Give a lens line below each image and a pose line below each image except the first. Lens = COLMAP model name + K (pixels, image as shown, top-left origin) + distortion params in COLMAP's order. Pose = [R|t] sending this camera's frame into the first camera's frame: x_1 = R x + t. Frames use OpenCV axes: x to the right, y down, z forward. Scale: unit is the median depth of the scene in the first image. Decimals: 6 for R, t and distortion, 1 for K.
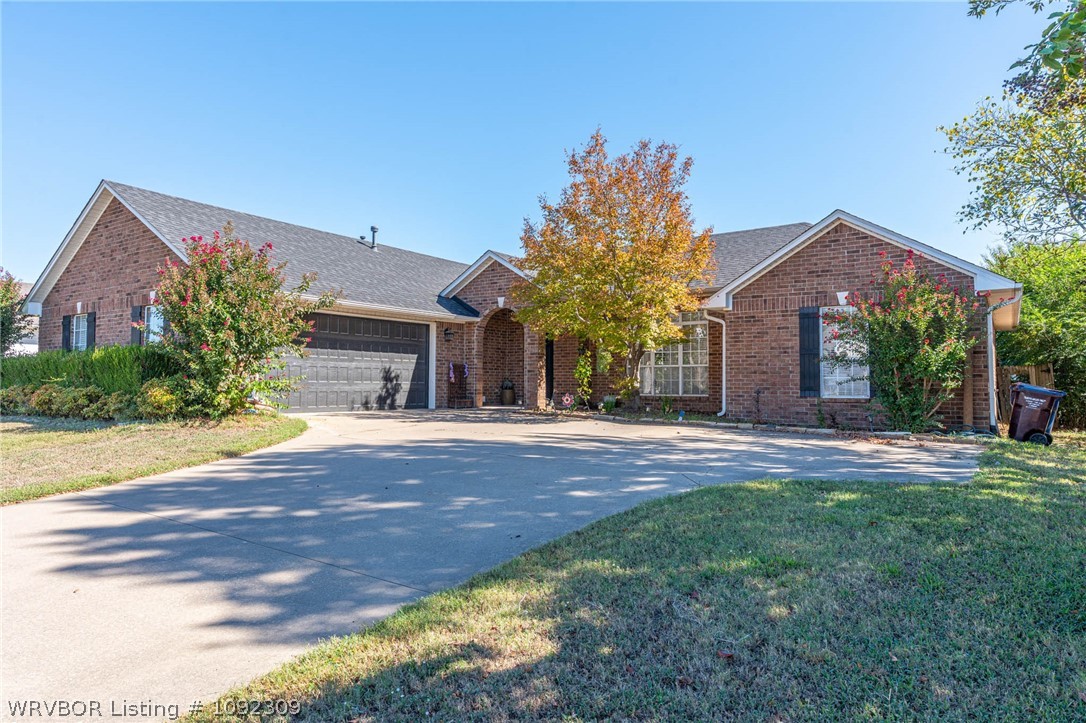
lens RADIAL K [[692.1, 0, 544.4], [0, 692.1, 356.9], [0, 0, 1]] dist [0.002726, 0.001136]
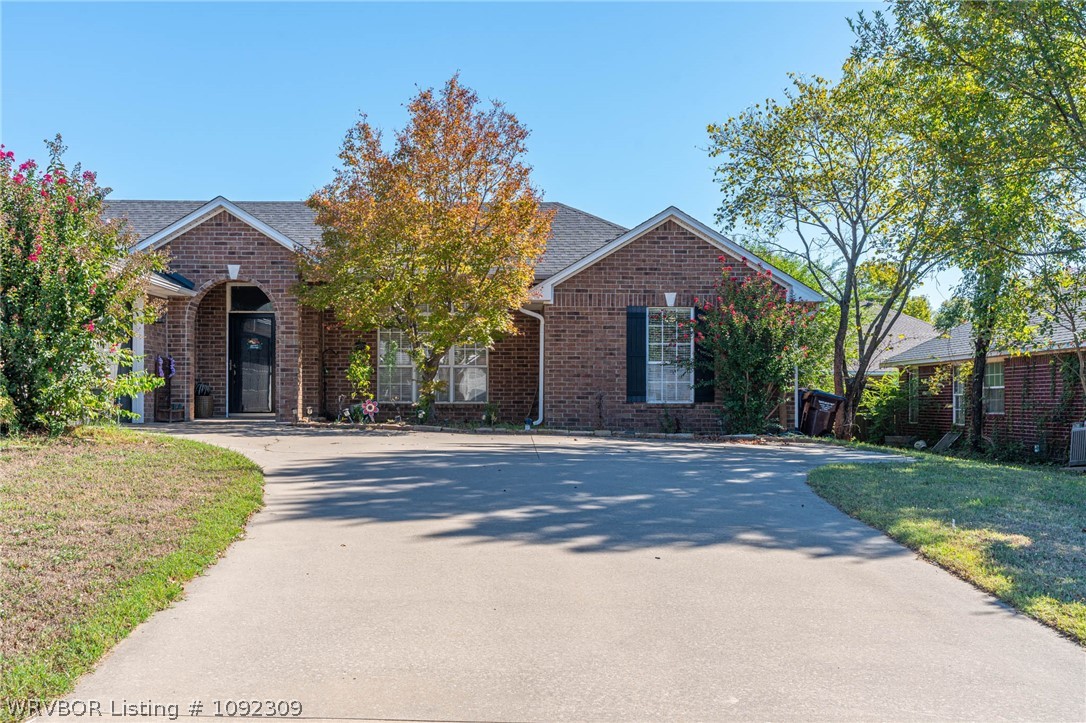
lens RADIAL K [[1066.1, 0, 534.1], [0, 1066.1, 404.5], [0, 0, 1]] dist [0.015140, 0.000000]
pose [[0.809409, -0.002063, 0.587242, -0.584079], [-0.025227, 0.998949, 0.038281, 0.009028], [-0.586703, -0.045800, 0.808506, -0.090094]]
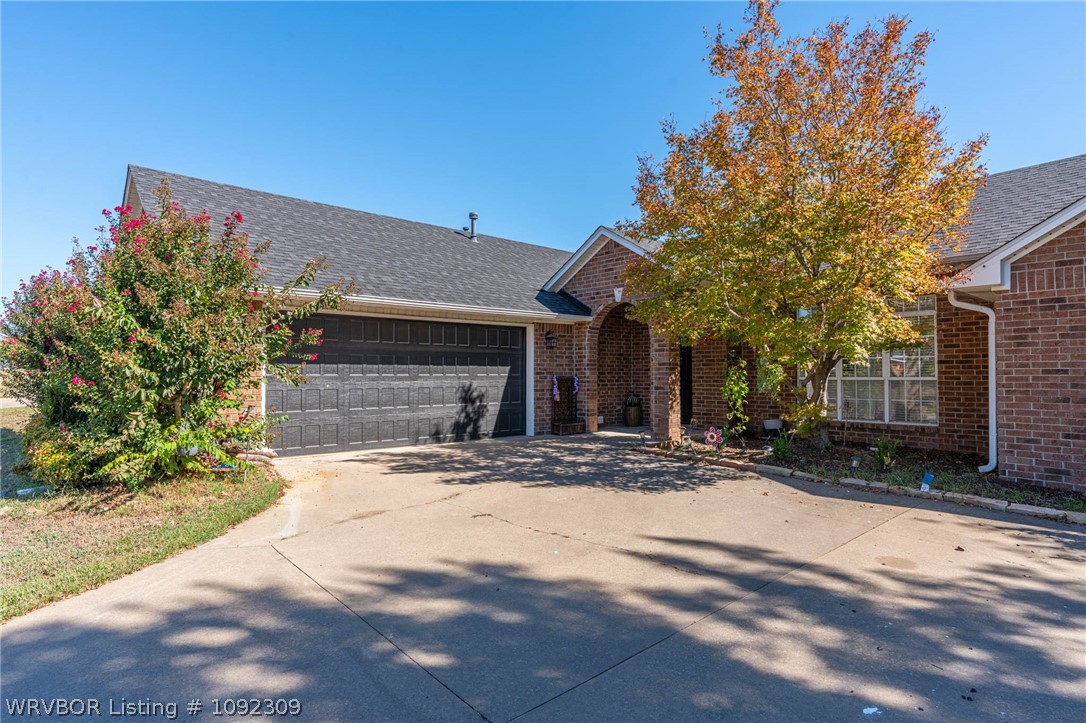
lens RADIAL K [[574.8, 0, 543.3], [0, 574.8, 360.3], [0, 0, 1]] dist [-0.002207, 0.000696]
pose [[0.969352, -0.011954, -0.245384, 0.013485], [0.016565, 0.999723, 0.016735, -0.025352], [0.245116, -0.020286, 0.969282, 0.478761]]
